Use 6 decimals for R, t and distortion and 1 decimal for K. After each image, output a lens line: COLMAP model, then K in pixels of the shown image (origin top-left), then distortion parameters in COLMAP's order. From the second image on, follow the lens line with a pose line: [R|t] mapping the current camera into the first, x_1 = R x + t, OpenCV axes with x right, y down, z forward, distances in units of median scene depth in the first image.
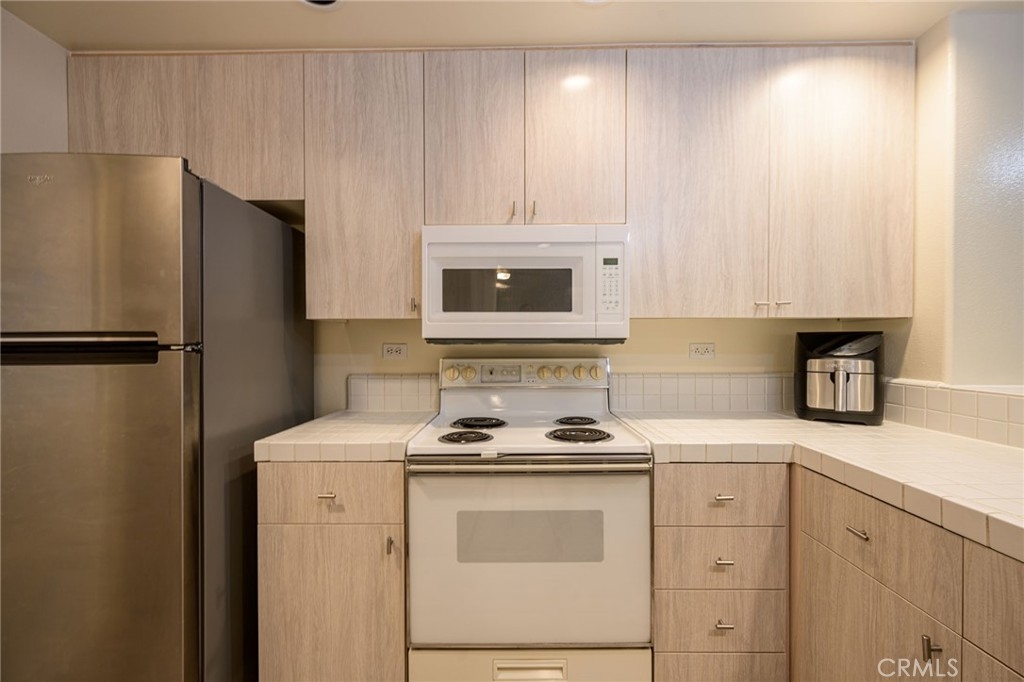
lens RADIAL K [[404.7, 0, 511.5], [0, 404.7, 348.9], [0, 0, 1]] dist [0.002154, -0.000359]
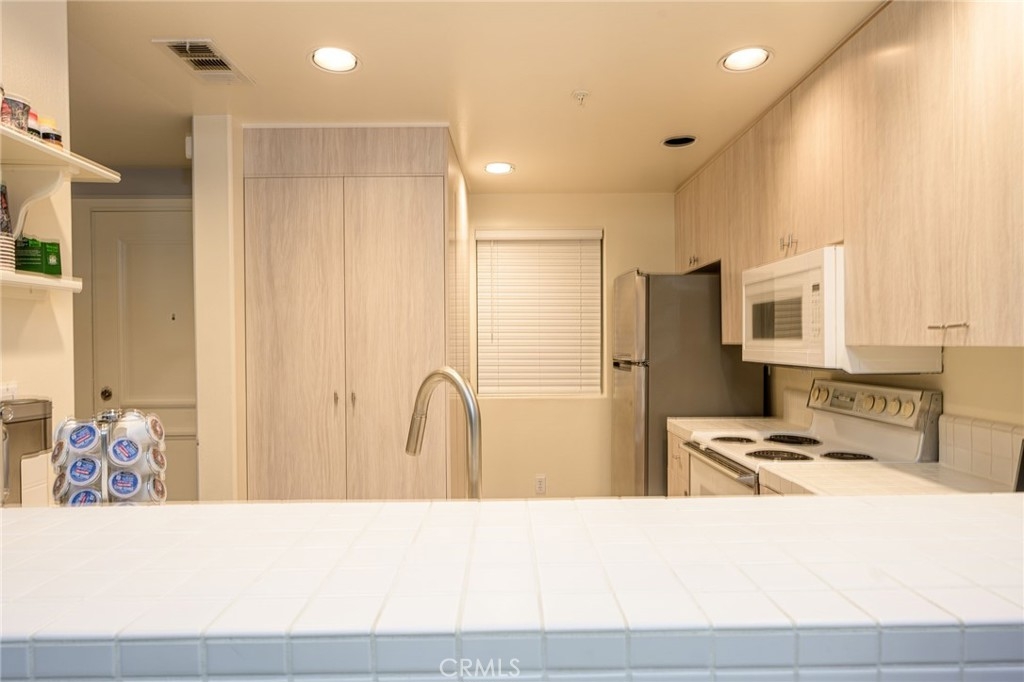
lens RADIAL K [[615.4, 0, 514.9], [0, 615.4, 342.9], [0, 0, 1]] dist [-0.001923, -0.000719]
pose [[0.019565, 0.003406, -0.999803, 1.644902], [-0.003997, 0.999986, 0.003329, -0.083355], [0.999801, 0.003931, 0.019578, 0.247681]]
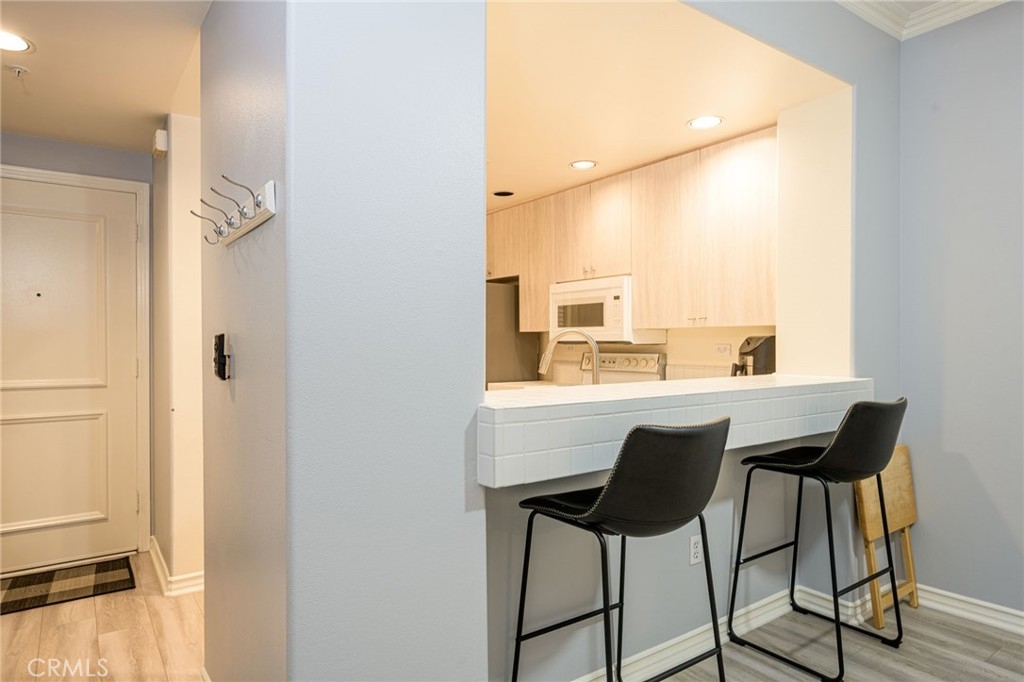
lens RADIAL K [[615.4, 0, 519.7], [0, 615.4, 342.1], [0, 0, 1]] dist [-0.001923, -0.000719]
pose [[0.598428, 0.000387, -0.801176, 2.077355], [-0.008148, 0.999951, -0.005603, -0.003944], [0.801135, 0.009881, 0.598402, -0.914143]]
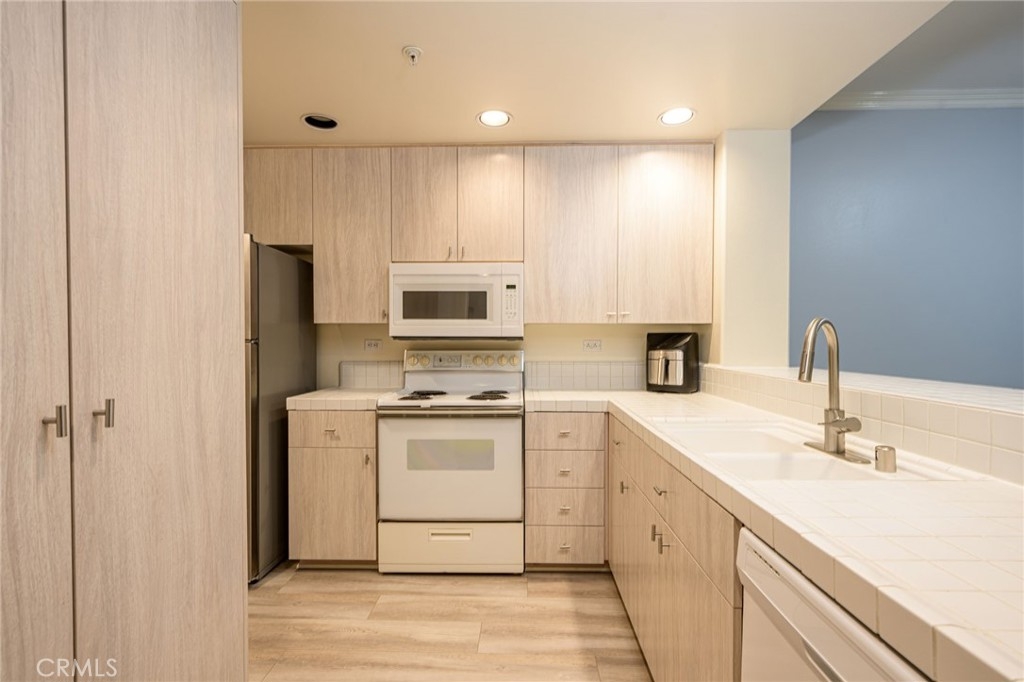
lens RADIAL K [[462.1, 0, 510.6], [0, 462.1, 347.6], [0, 0, 1]] dist [0.004632, 0.000103]
pose [[0.999906, 0.003143, -0.013321, 0.259289], [-0.003101, 0.999990, 0.003195, 0.009905], [0.013331, -0.003154, 0.999906, -0.740122]]
